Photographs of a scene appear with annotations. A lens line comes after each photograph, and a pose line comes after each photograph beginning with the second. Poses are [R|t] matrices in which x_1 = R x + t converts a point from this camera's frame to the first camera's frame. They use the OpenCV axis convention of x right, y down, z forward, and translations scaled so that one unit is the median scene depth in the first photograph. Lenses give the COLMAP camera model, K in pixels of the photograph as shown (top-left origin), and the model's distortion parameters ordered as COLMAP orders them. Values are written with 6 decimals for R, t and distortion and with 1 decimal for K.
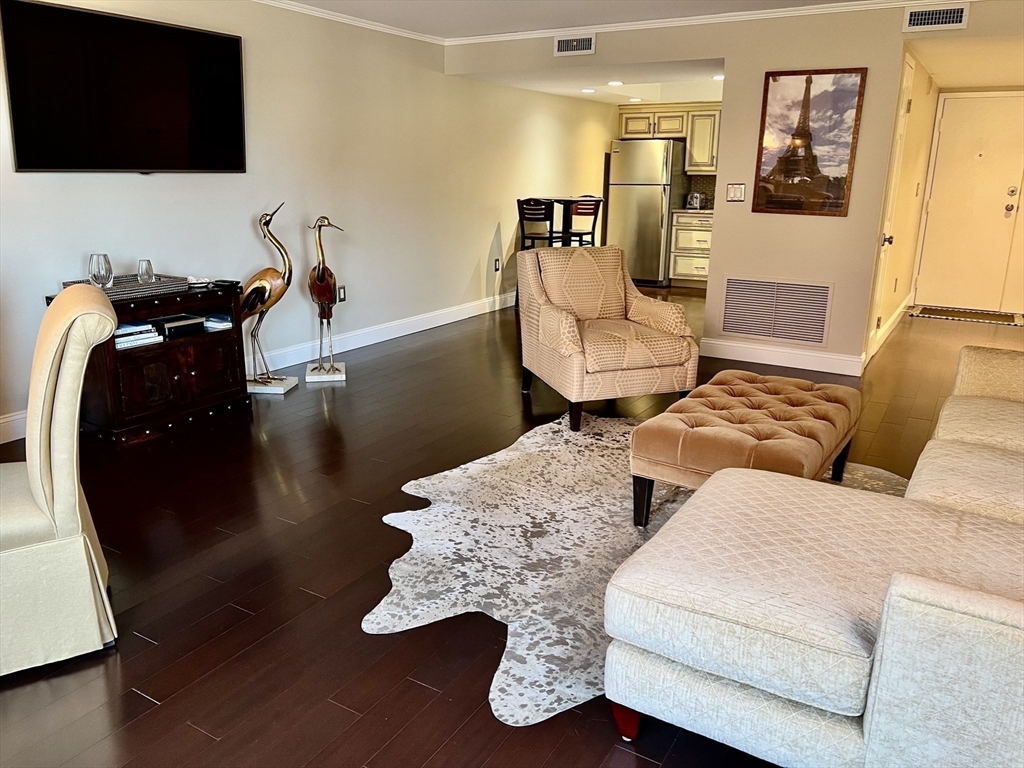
lens RADIAL K [[775.7, 0, 509.9], [0, 775.7, 383.4], [0, 0, 1]] dist [0.049412, -0.068040]
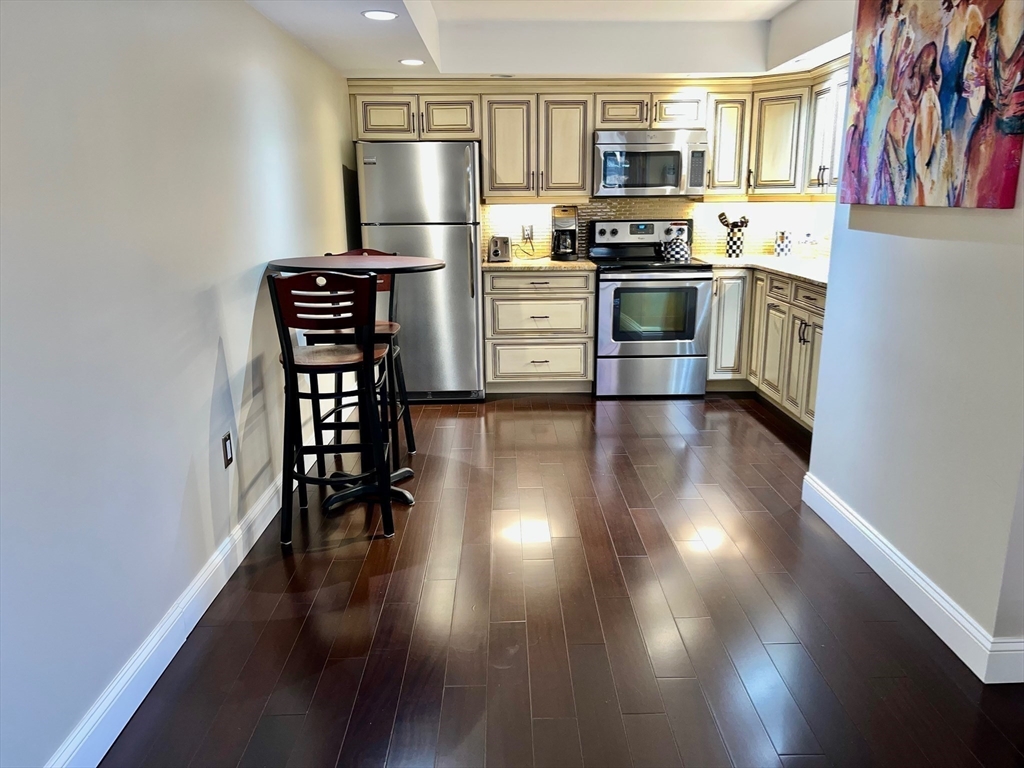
lens RADIAL K [[775.7, 0, 514.0], [0, 775.7, 387.2], [0, 0, 1]] dist [0.049412, -0.068040]
pose [[0.843209, -0.140461, 0.518912, -0.076251], [0.155797, 0.987687, 0.014187, -0.139238], [-0.514515, 0.068882, 0.854710, 0.507542]]
